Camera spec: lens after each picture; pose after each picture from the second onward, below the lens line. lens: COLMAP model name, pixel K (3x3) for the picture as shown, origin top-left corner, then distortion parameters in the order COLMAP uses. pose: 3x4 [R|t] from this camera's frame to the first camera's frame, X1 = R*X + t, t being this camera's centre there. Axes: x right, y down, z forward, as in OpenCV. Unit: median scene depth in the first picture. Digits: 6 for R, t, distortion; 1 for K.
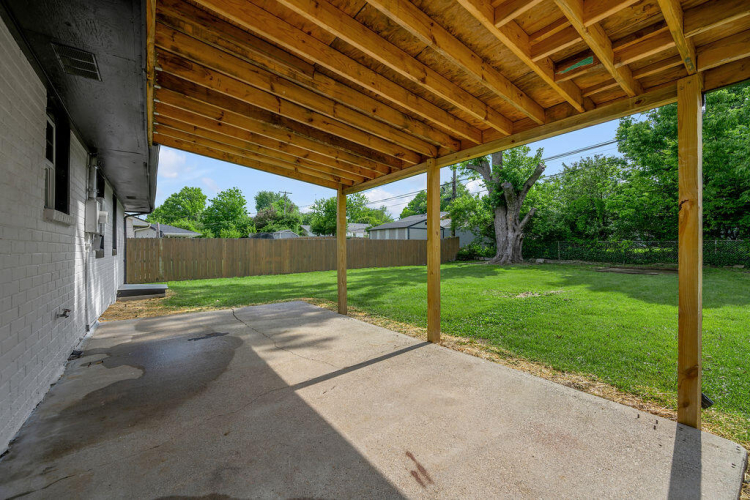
lens RADIAL K [[298.8, 0, 375.0], [0, 298.8, 250.0], [0, 0, 1]] dist [-0.002735, -0.000342]
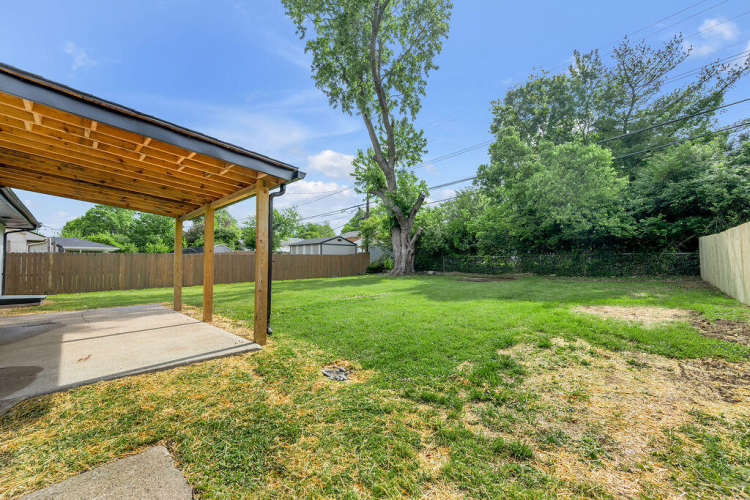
lens RADIAL K [[293.1, 0, 375.0], [0, 293.1, 264.0], [0, 0, 1]] dist [-0.000727, -0.000038]
pose [[0.988758, -0.002983, 0.149495, 0.160057], [0.003156, 0.999995, -0.000921, 0.002333], [-0.149491, 0.001382, 0.988762, -0.119323]]
